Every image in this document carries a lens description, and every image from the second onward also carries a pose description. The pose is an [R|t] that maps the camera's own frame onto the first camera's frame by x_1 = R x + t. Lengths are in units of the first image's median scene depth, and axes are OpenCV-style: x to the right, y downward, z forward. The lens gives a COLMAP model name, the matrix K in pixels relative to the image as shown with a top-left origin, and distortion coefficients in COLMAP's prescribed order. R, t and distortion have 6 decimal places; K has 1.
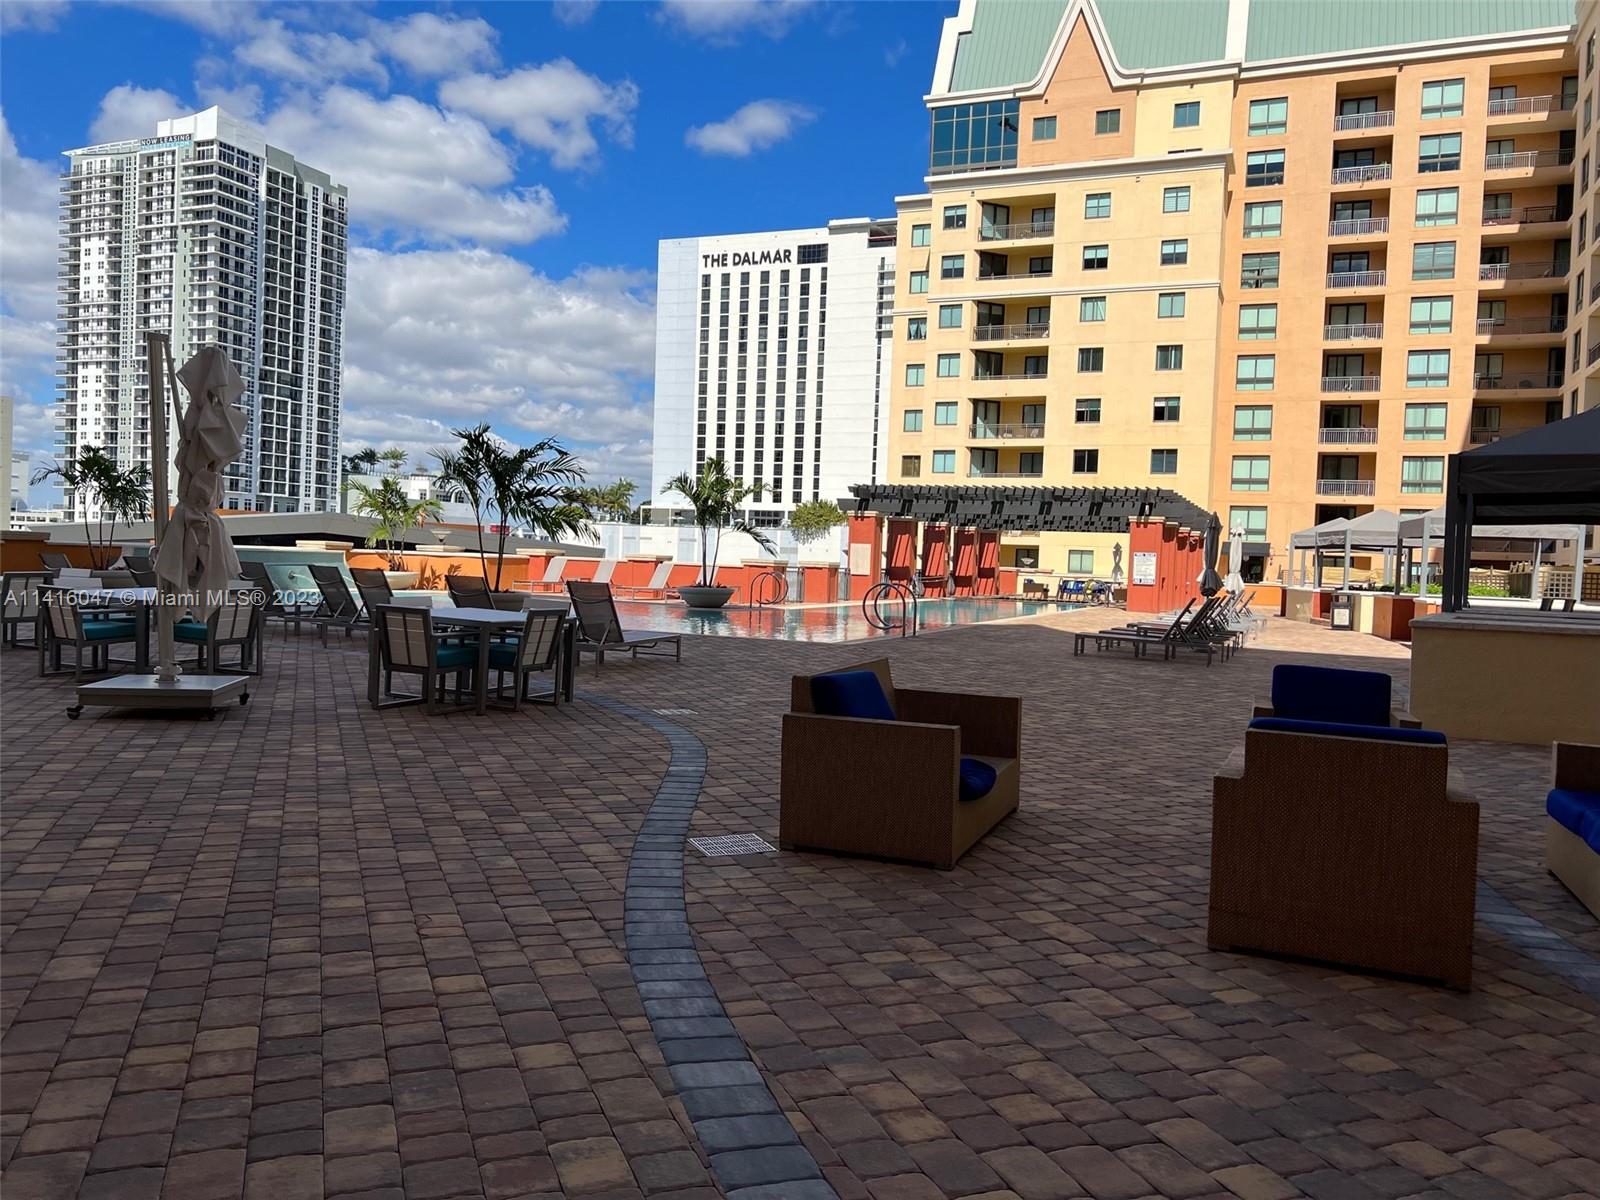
lens RADIAL K [[1212.6, 0, 800.0], [0, 1212.6, 600.0], [0, 0, 1]] dist [0.035647, -0.038790]
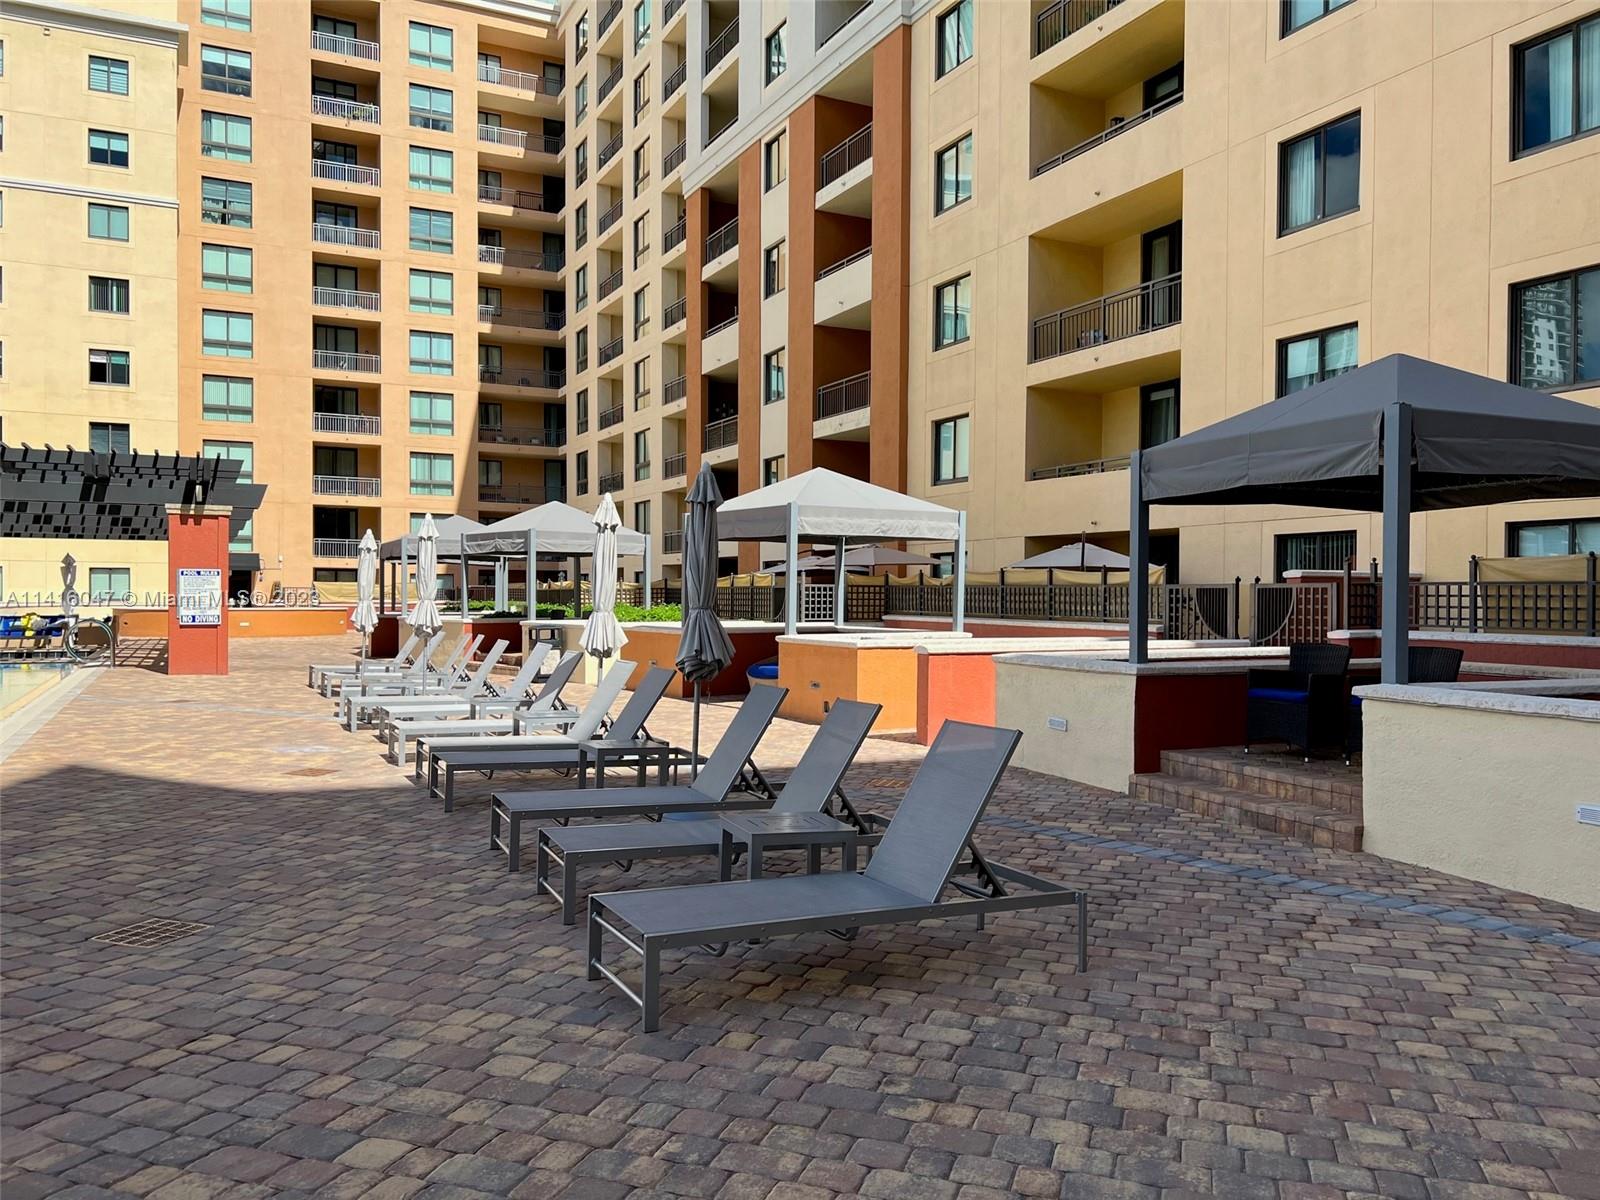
lens RADIAL K [[1212.6, 0, 800.0], [0, 1212.6, 600.0], [0, 0, 1]] dist [0.035647, -0.038790]
pose [[0.655529, -0.038608, 0.754182, 0.019459], [0.046104, 0.998875, 0.011061, -0.008940], [-0.753761, 0.027520, 0.656572, 0.207965]]
